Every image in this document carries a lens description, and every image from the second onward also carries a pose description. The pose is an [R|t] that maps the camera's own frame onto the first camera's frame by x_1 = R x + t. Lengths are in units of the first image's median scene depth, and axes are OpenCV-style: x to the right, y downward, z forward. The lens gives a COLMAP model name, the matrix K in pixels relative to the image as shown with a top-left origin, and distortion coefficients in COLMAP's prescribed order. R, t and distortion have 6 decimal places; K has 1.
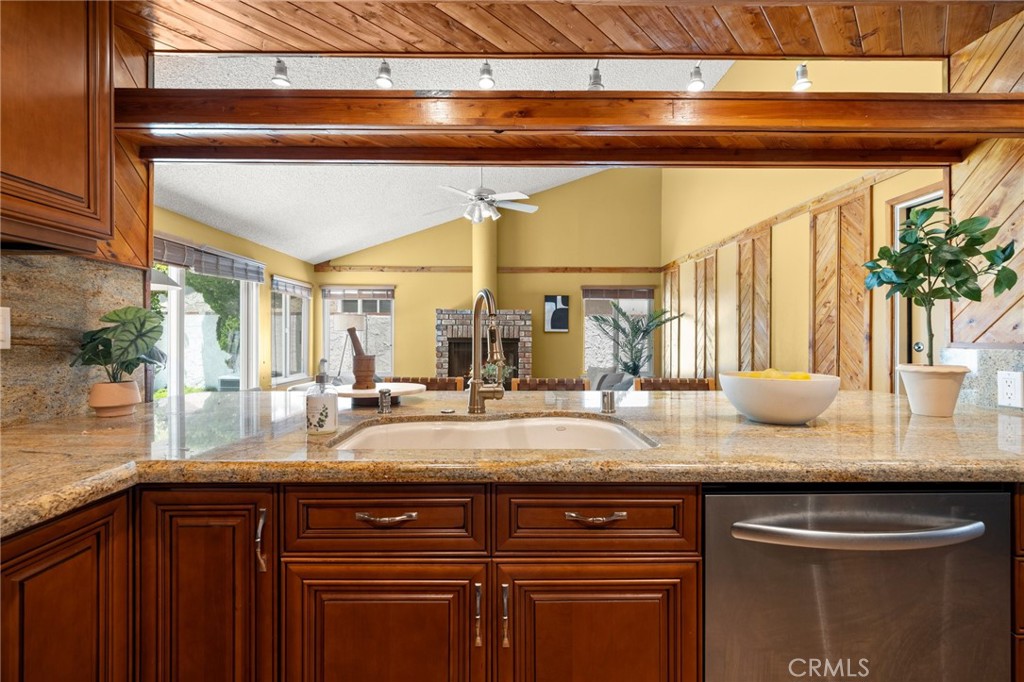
lens RADIAL K [[432.8, 0, 512.0], [0, 432.8, 338.2], [0, 0, 1]] dist [-0.000956, 0.000629]
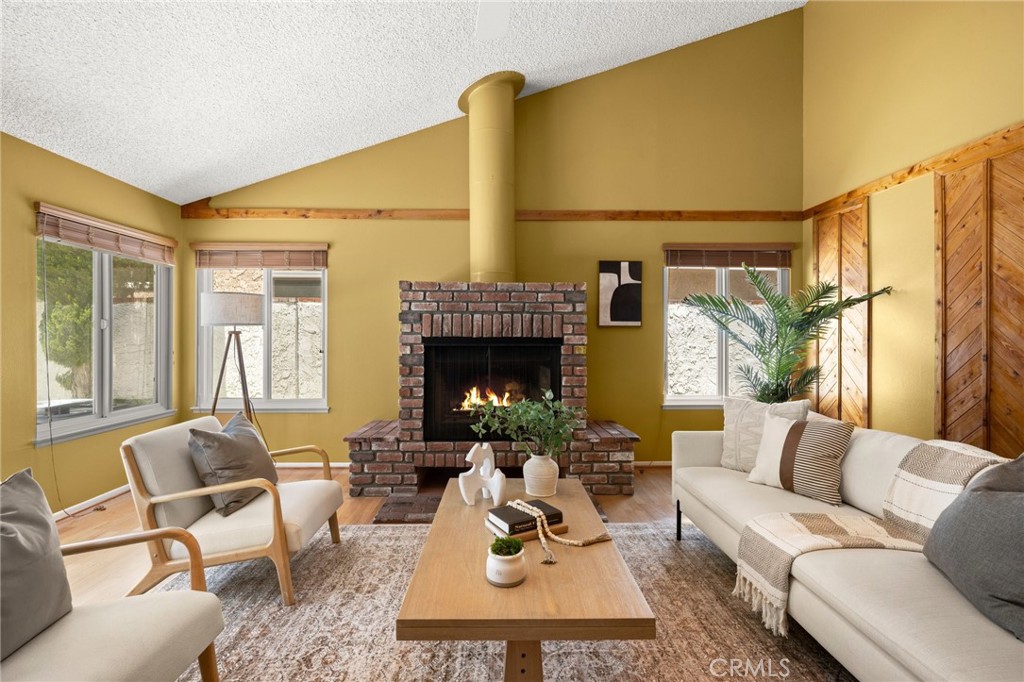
lens RADIAL K [[456.2, 0, 510.3], [0, 456.2, 338.0], [0, 0, 1]] dist [0.001030, -0.000350]
pose [[0.999925, -0.004569, 0.011346, -0.047085], [0.004579, 0.999989, -0.000842, 0.000428], [-0.011342, 0.000894, 0.999935, 0.420901]]
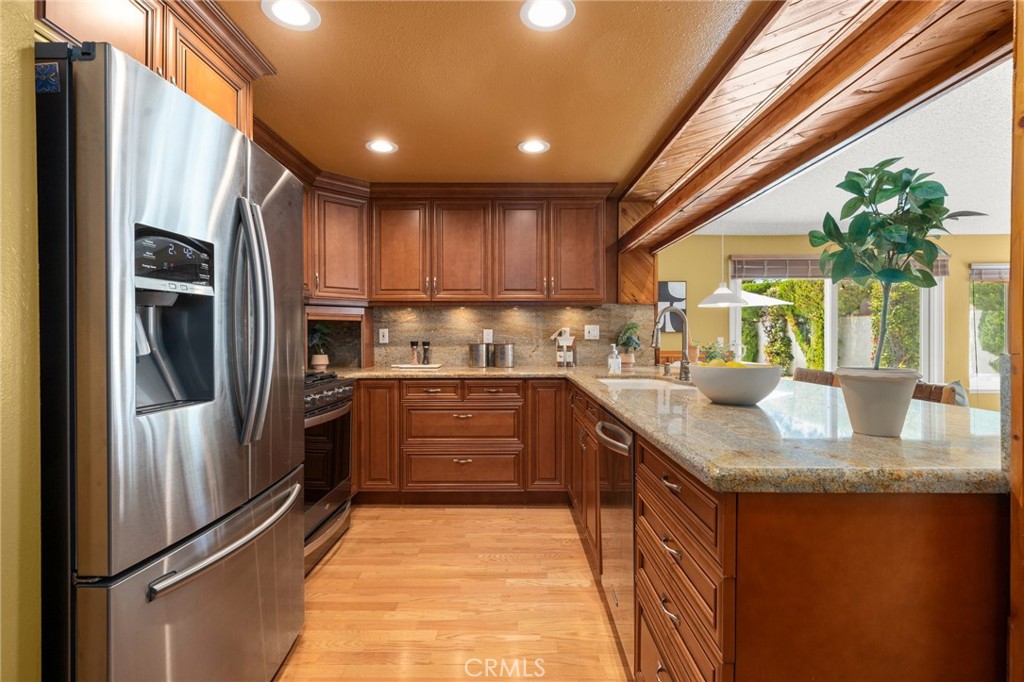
lens RADIAL K [[472.5, 0, 512.0], [0, 472.5, 341.0], [0, 0, 1]] dist [0.003308, 0.000494]
pose [[-0.013558, 0.007781, -0.999878, 0.345382], [-0.000609, 0.999969, 0.007790, 0.001921], [0.999908, 0.000714, -0.013553, 0.072239]]
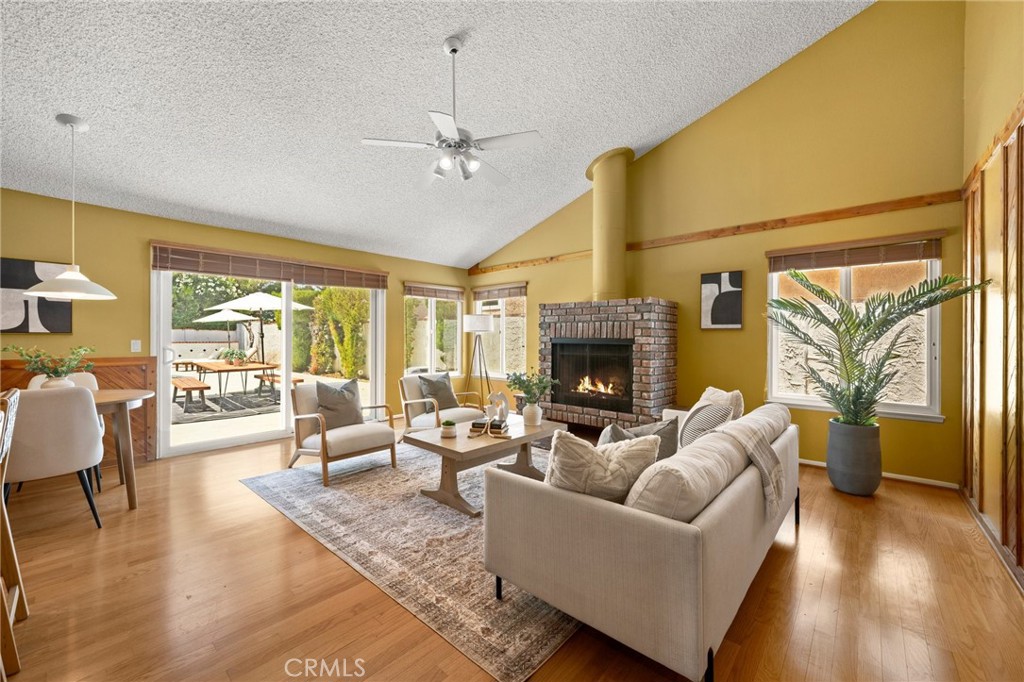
lens RADIAL K [[403.7, 0, 508.2], [0, 403.7, 338.7], [0, 0, 1]] dist [-0.001870, -0.000387]
pose [[0.735193, -0.001867, -0.677856, 0.283474], [0.000746, 0.999998, -0.001946, 0.001212], [0.677858, 0.000925, 0.735192, 0.348189]]
